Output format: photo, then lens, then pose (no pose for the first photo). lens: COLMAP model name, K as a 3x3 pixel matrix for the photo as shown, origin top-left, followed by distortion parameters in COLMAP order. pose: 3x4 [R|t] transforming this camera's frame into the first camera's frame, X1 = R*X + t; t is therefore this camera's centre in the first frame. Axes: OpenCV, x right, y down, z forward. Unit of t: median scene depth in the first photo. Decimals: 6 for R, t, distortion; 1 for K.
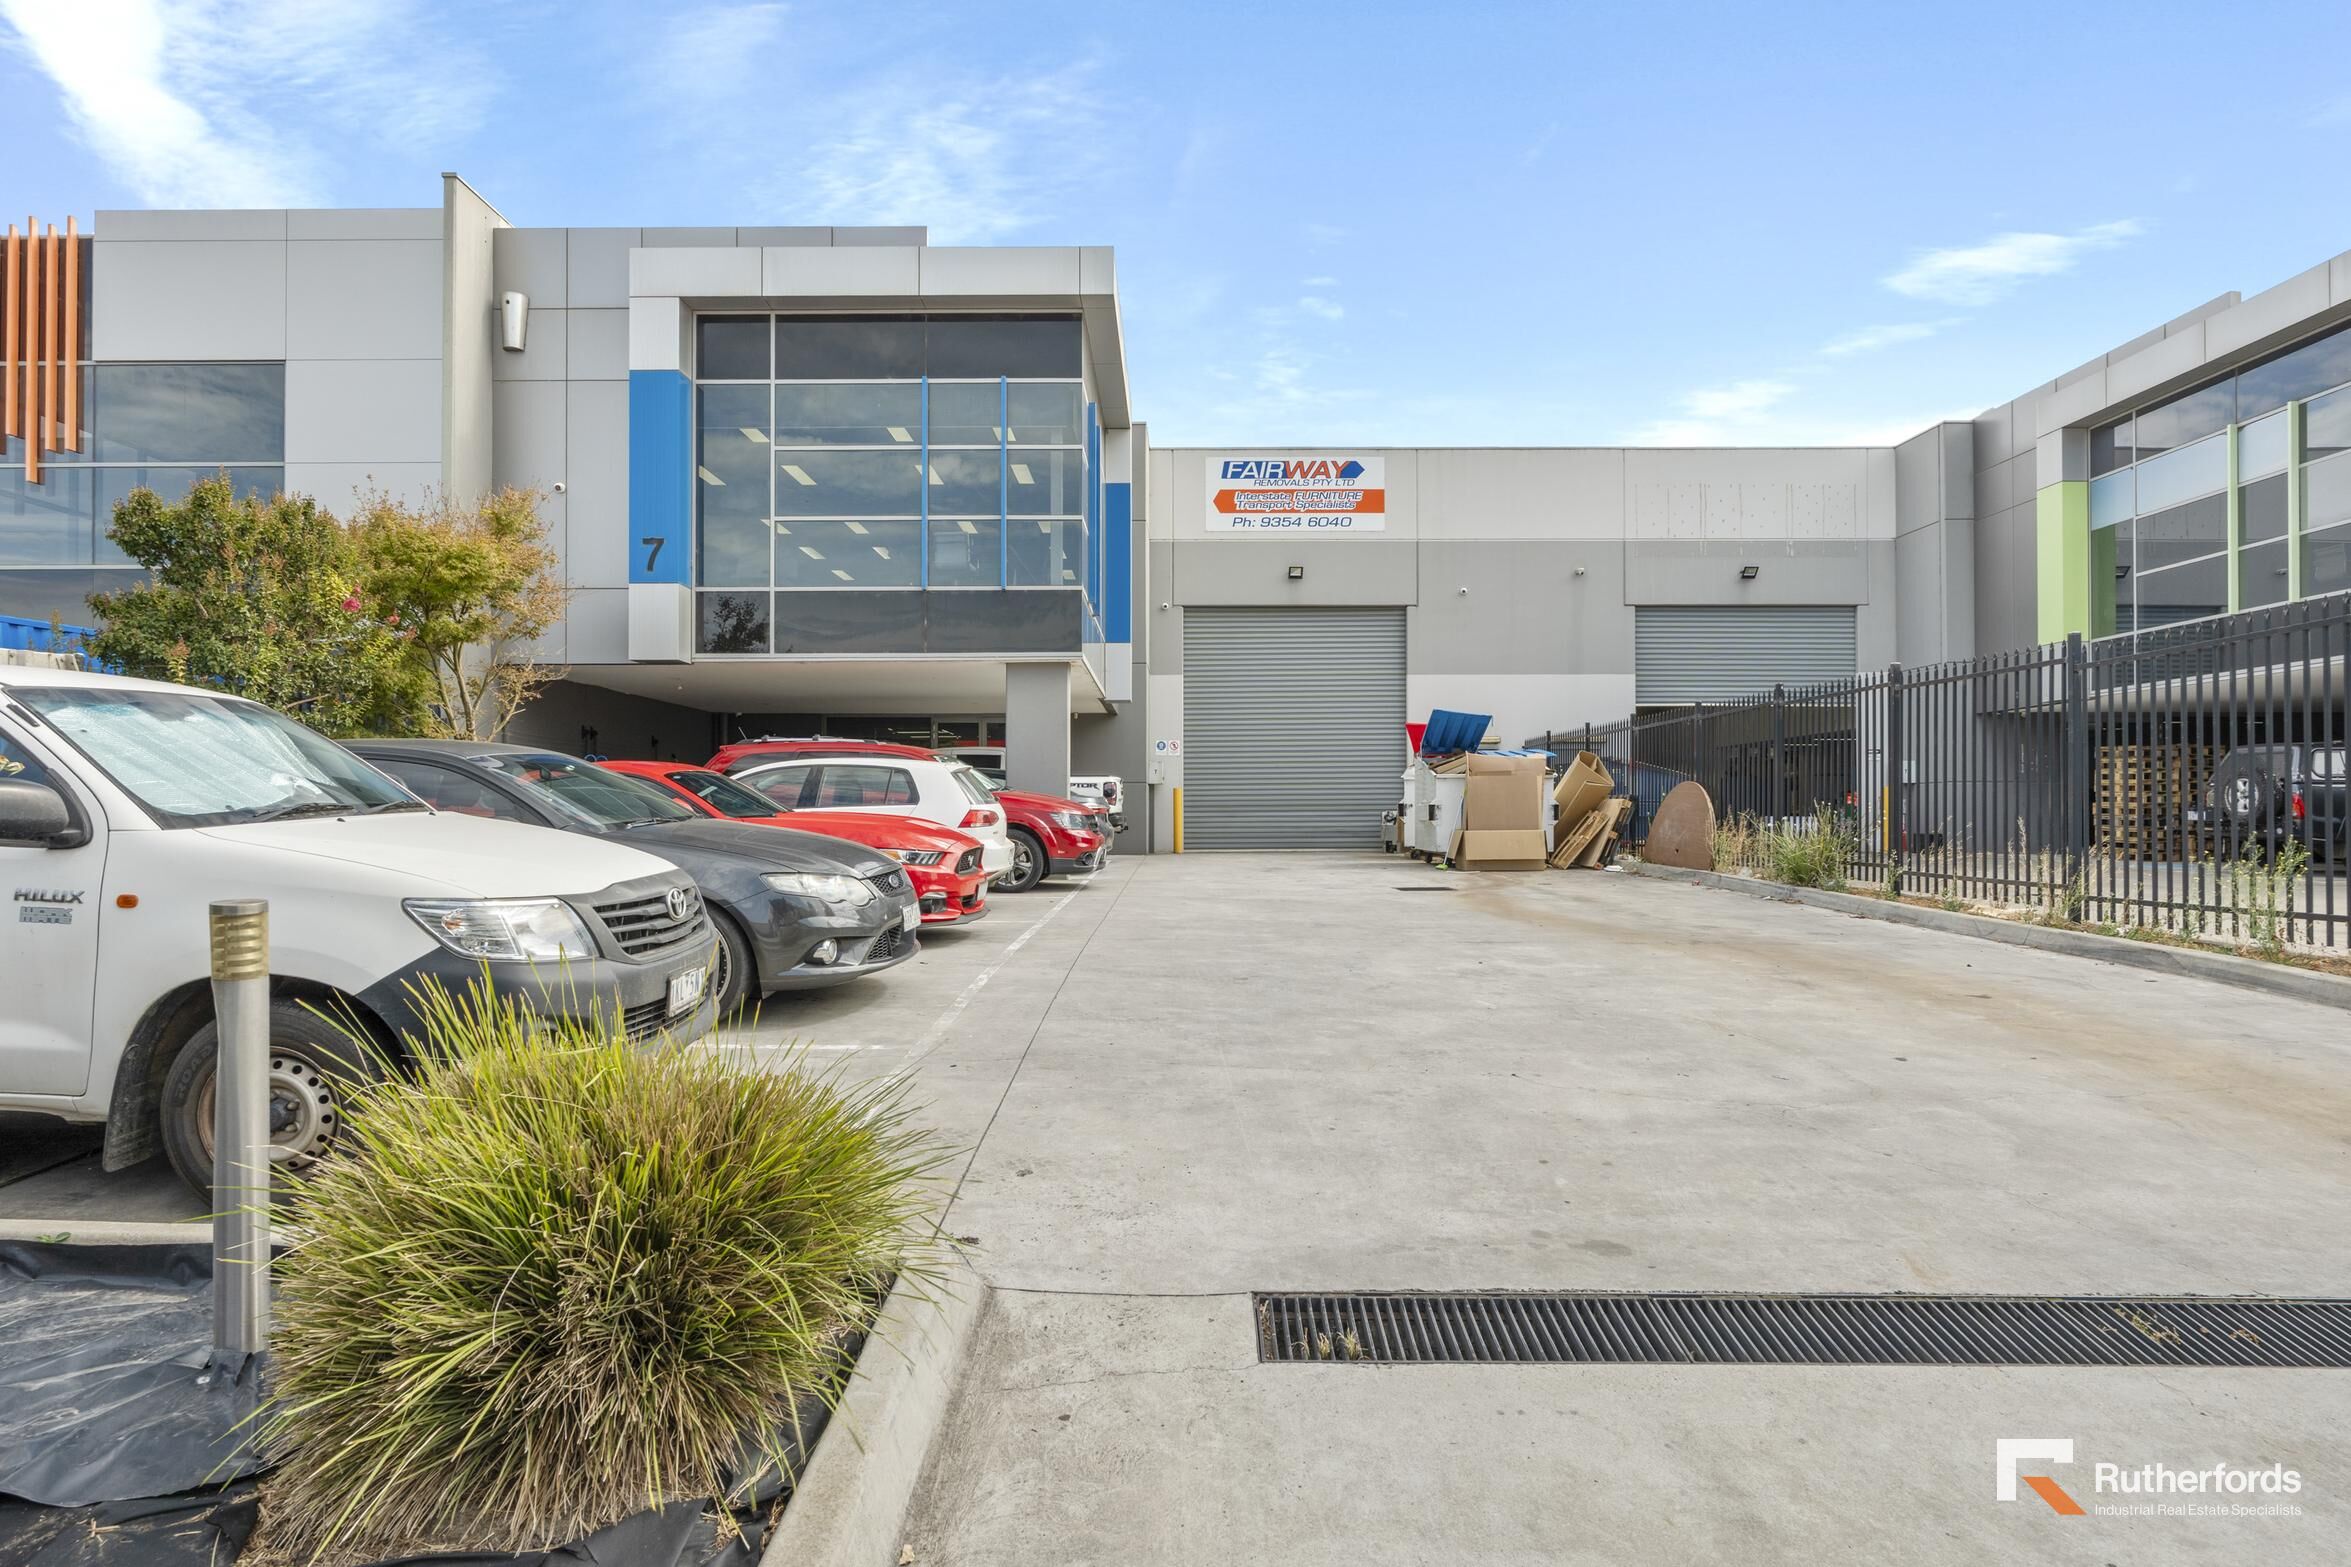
lens RADIAL K [[1286.1, 0, 1144.0], [0, 1286.1, 801.0], [0, 0, 1]] dist [0.000693, -0.004975]
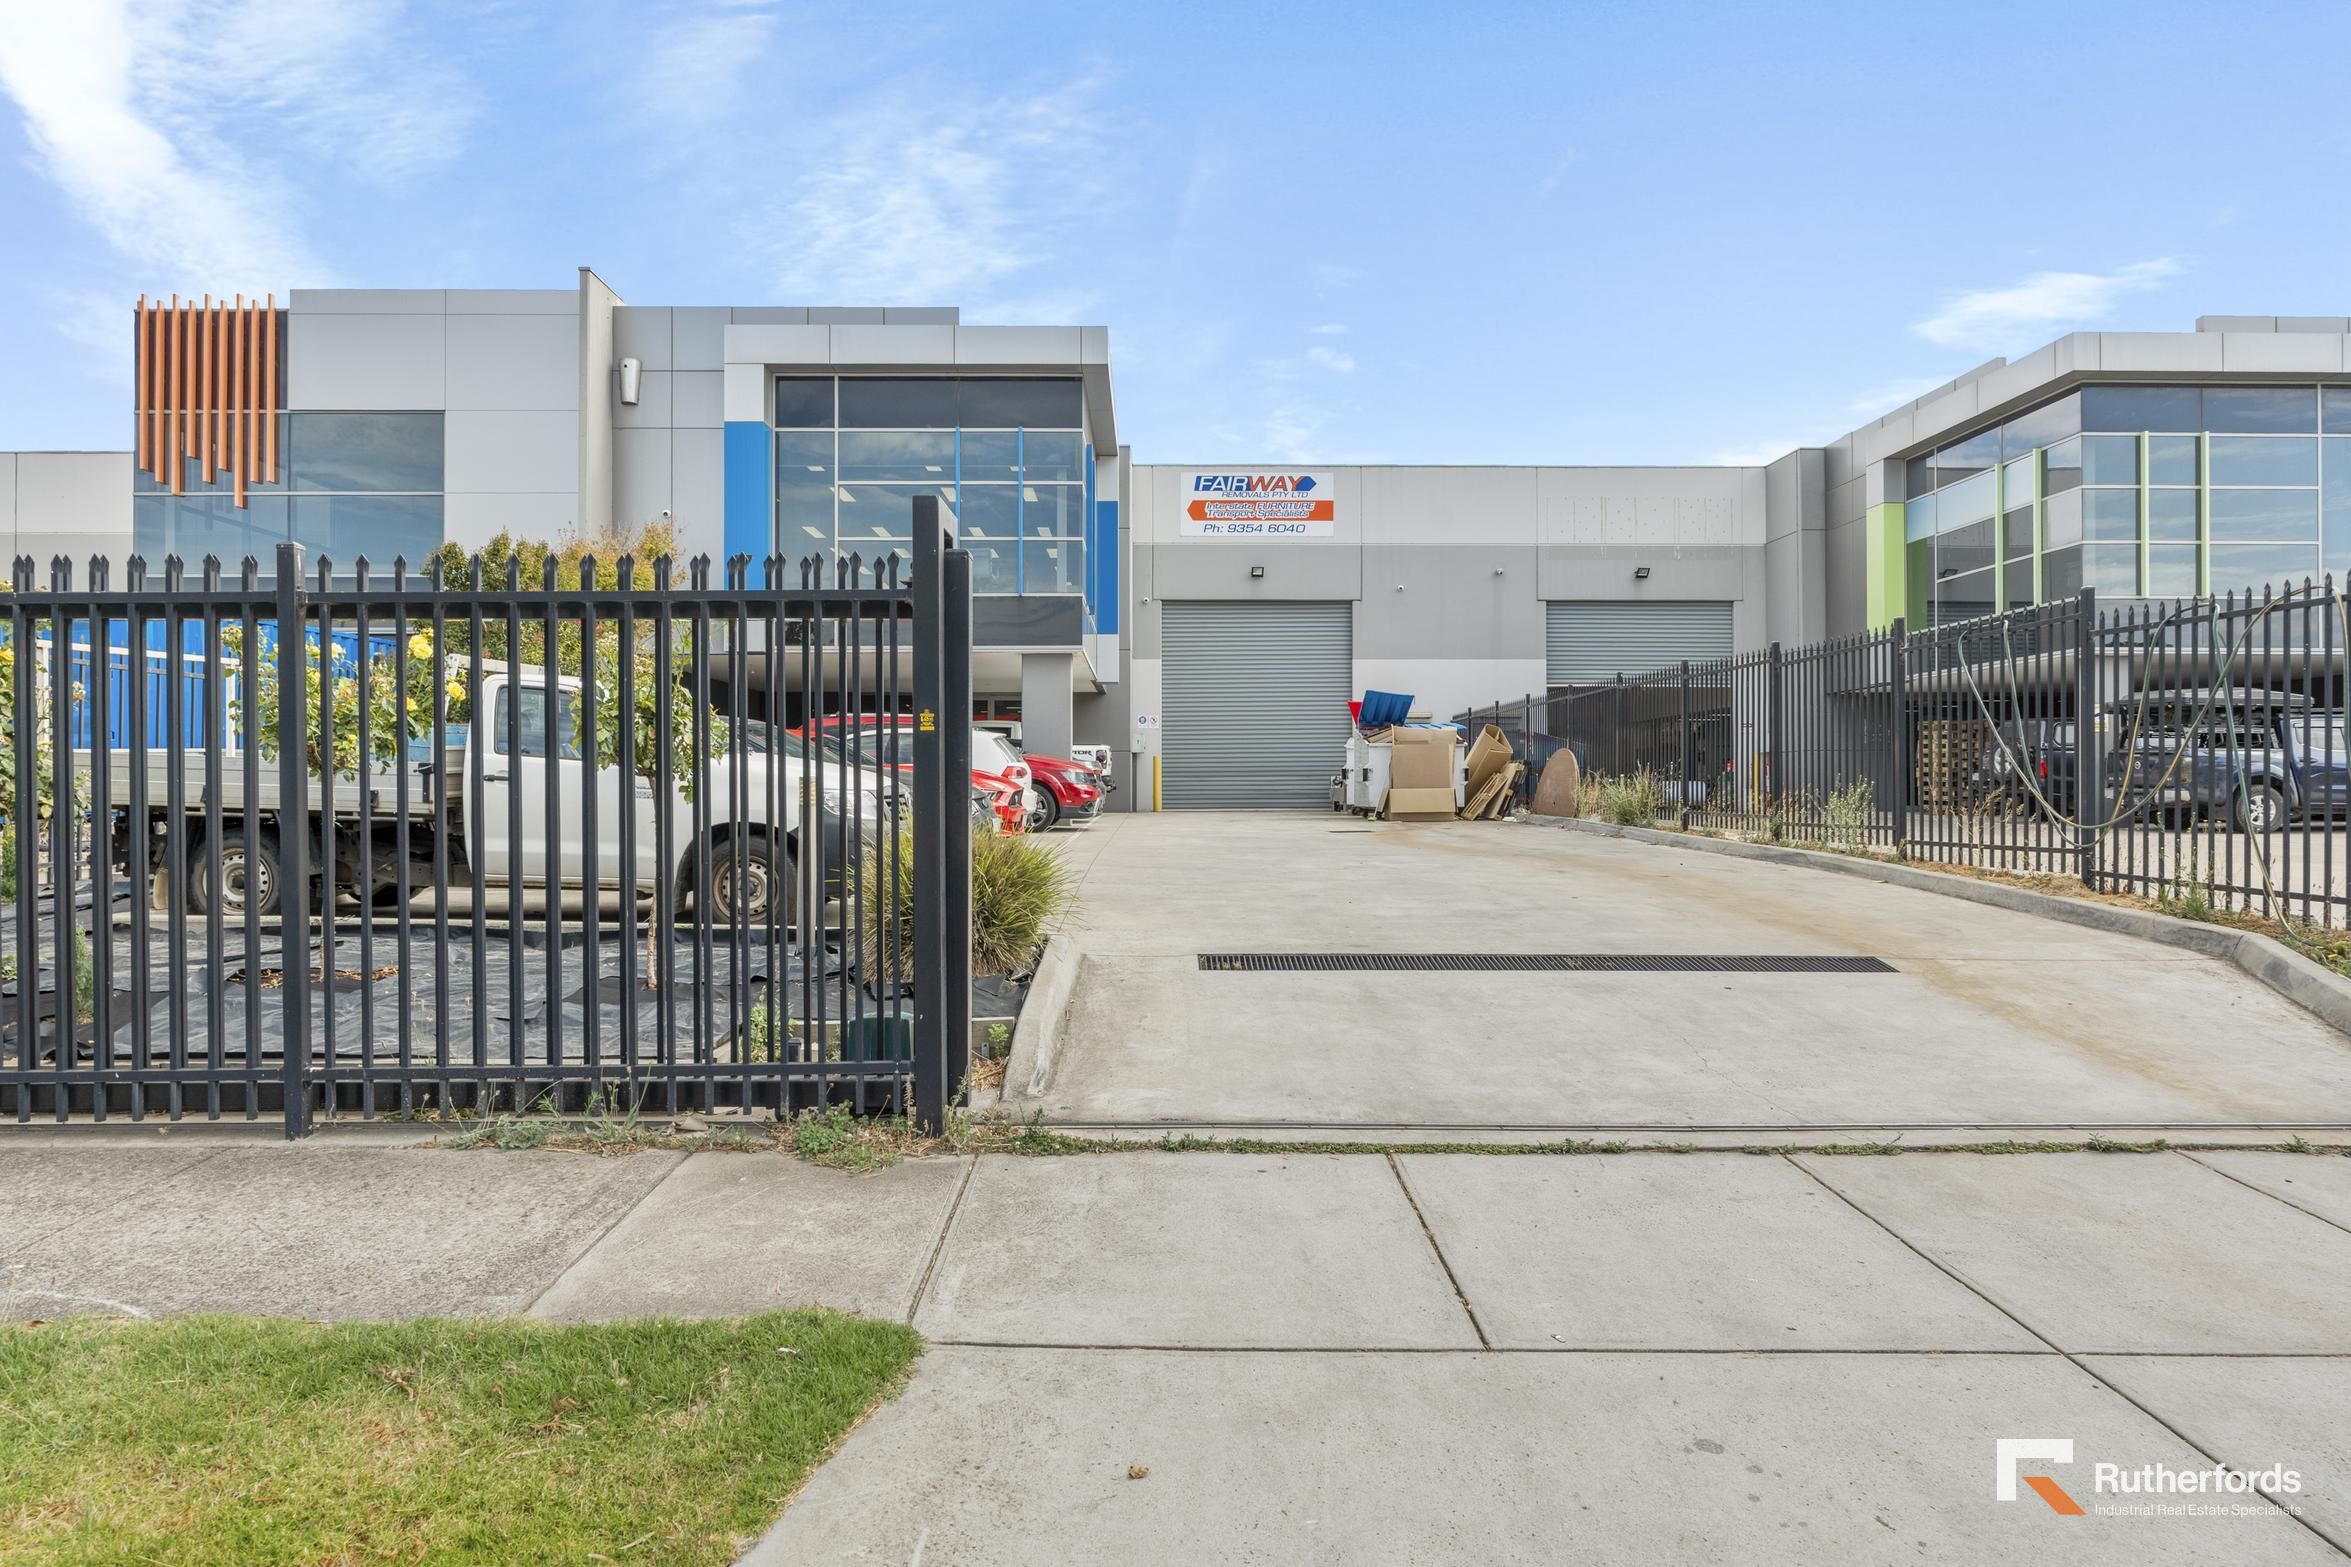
lens RADIAL K [[1286.1, 0, 1158.9], [0, 1286.1, 784.2], [0, 0, 1]] dist [0.000693, -0.004975]
pose [[0.999548, -0.000766, 0.030064, -0.009569], [0.000571, 0.999979, 0.006495, 0.010642], [-0.030068, -0.006475, 0.999527, -0.228060]]
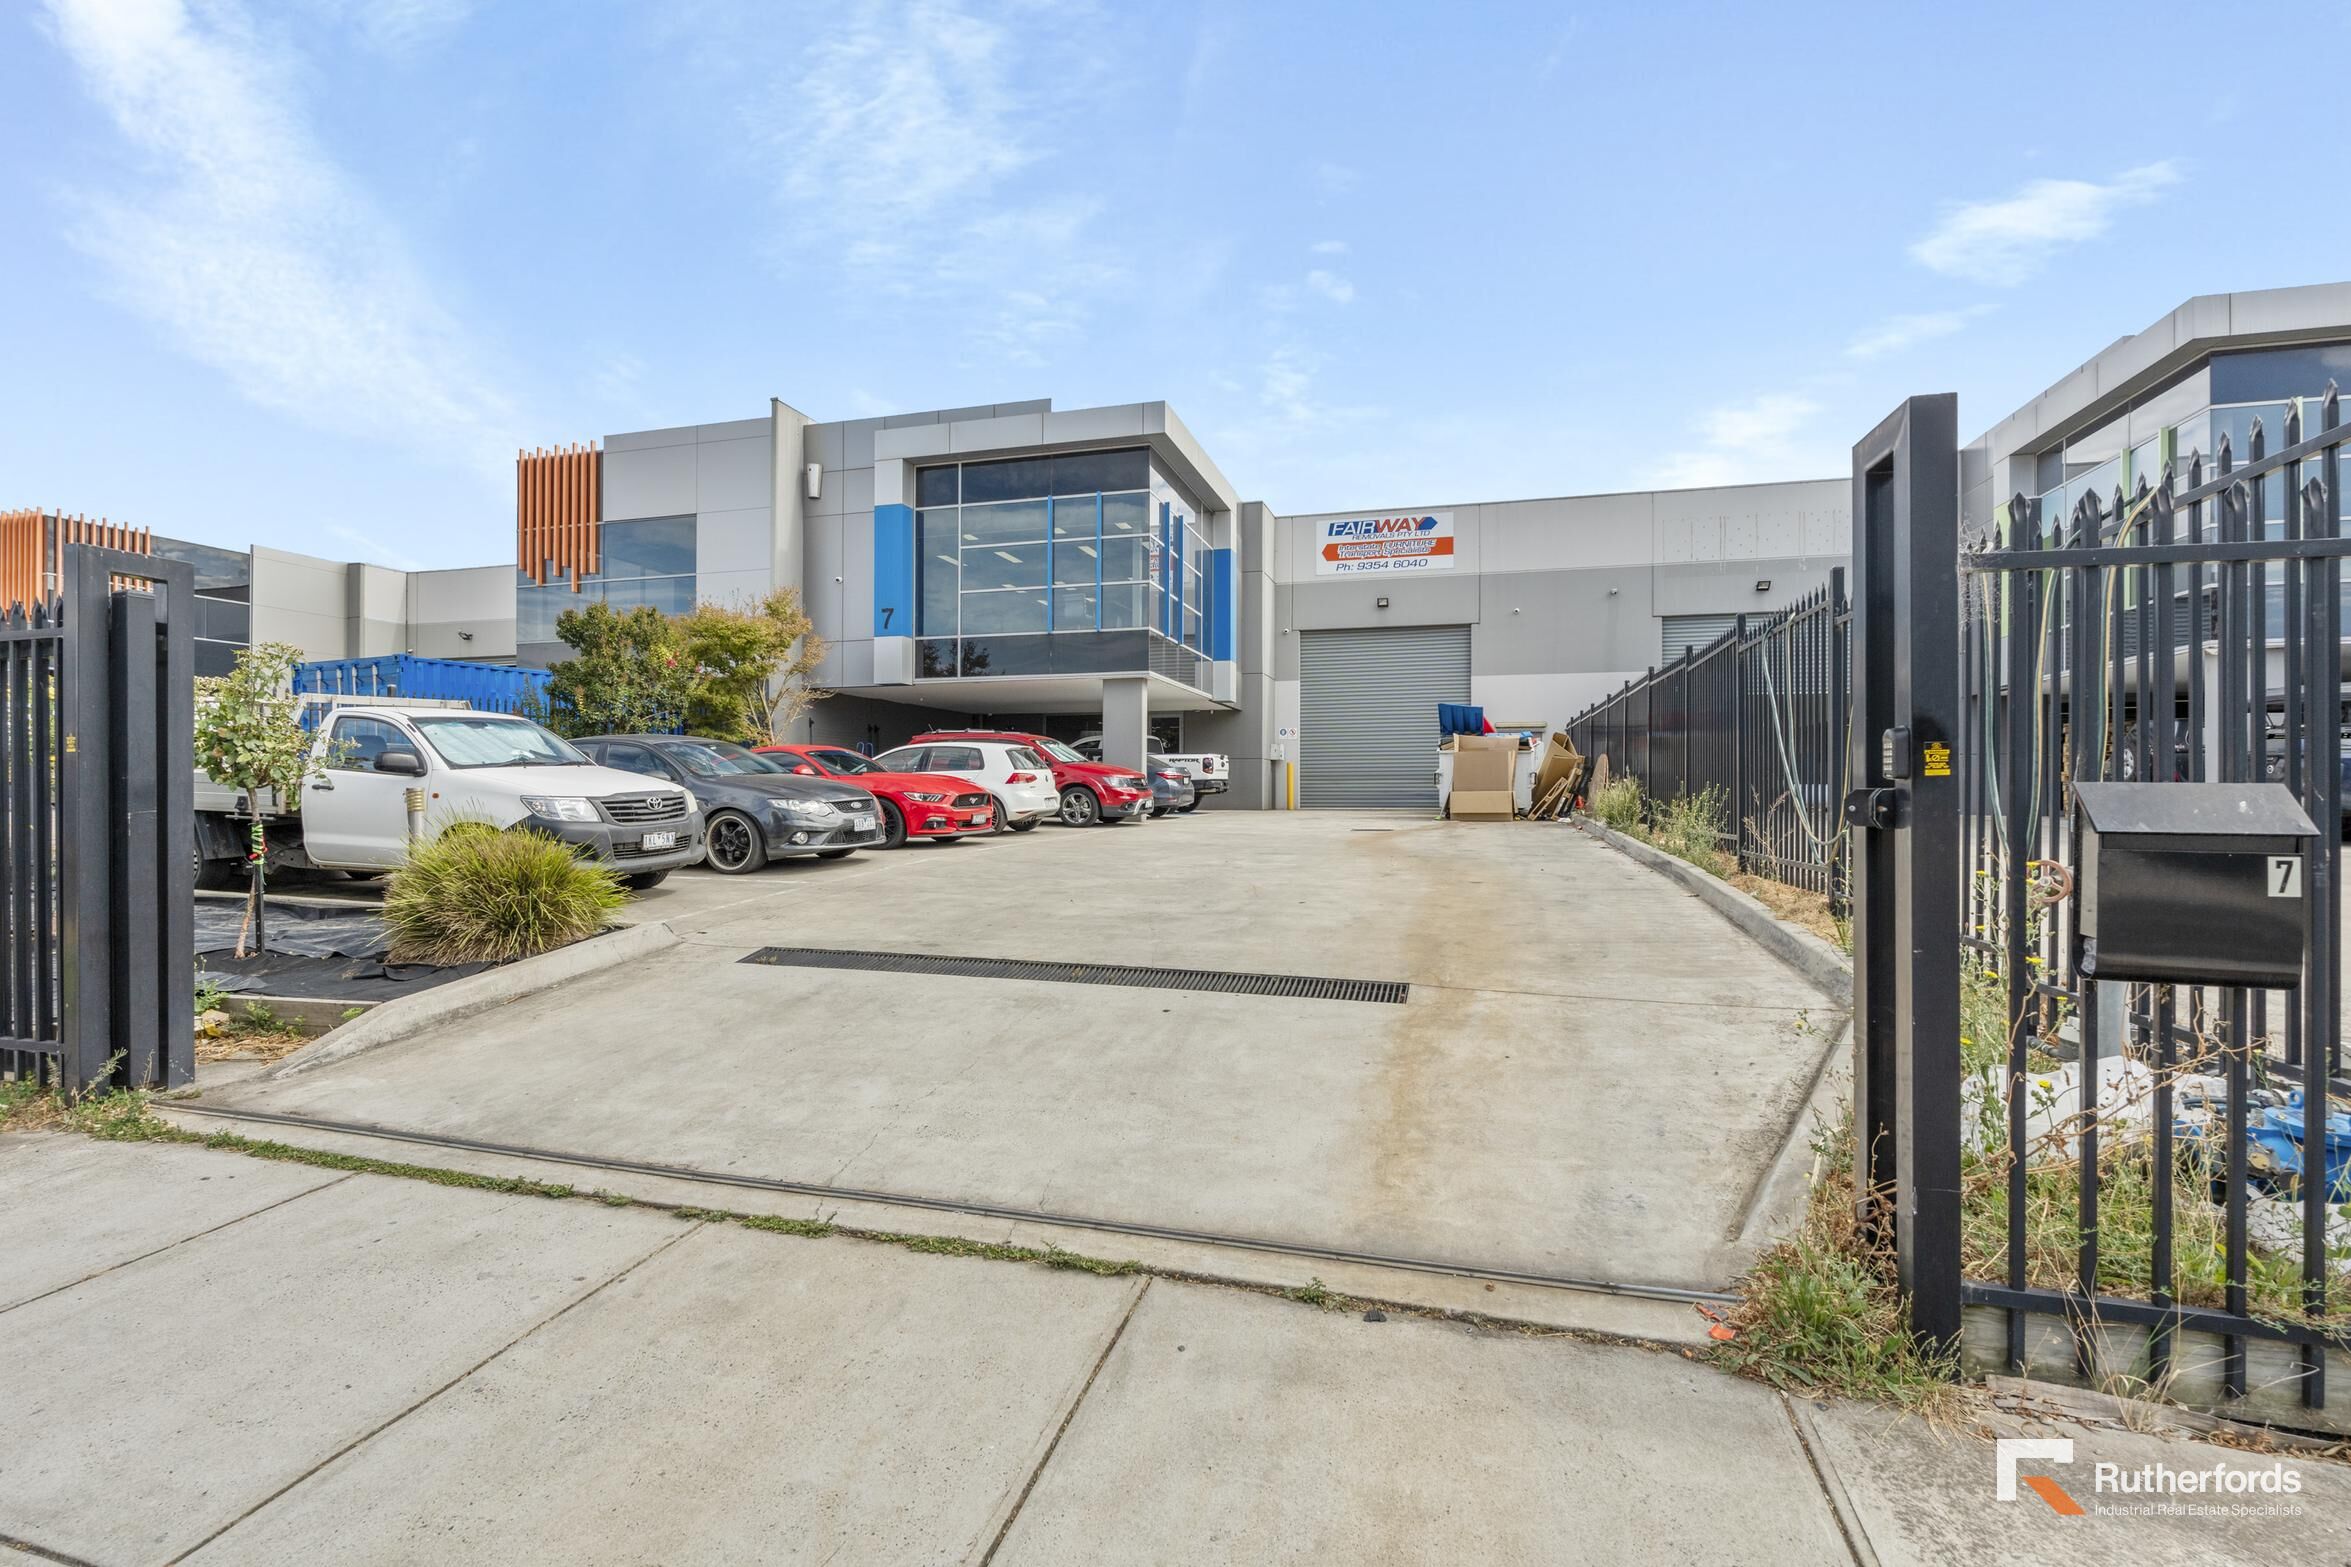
lens RADIAL K [[1027.8, 0, 1167.4], [0, 1027.8, 776.3], [0, 0, 1]] dist [-0.004300, 0.001276]
pose [[0.966375, -0.000848, -0.257134, 0.240627], [0.000568, 0.999999, -0.001166, 0.007652], [0.257135, 0.000980, 0.966375, -0.133875]]
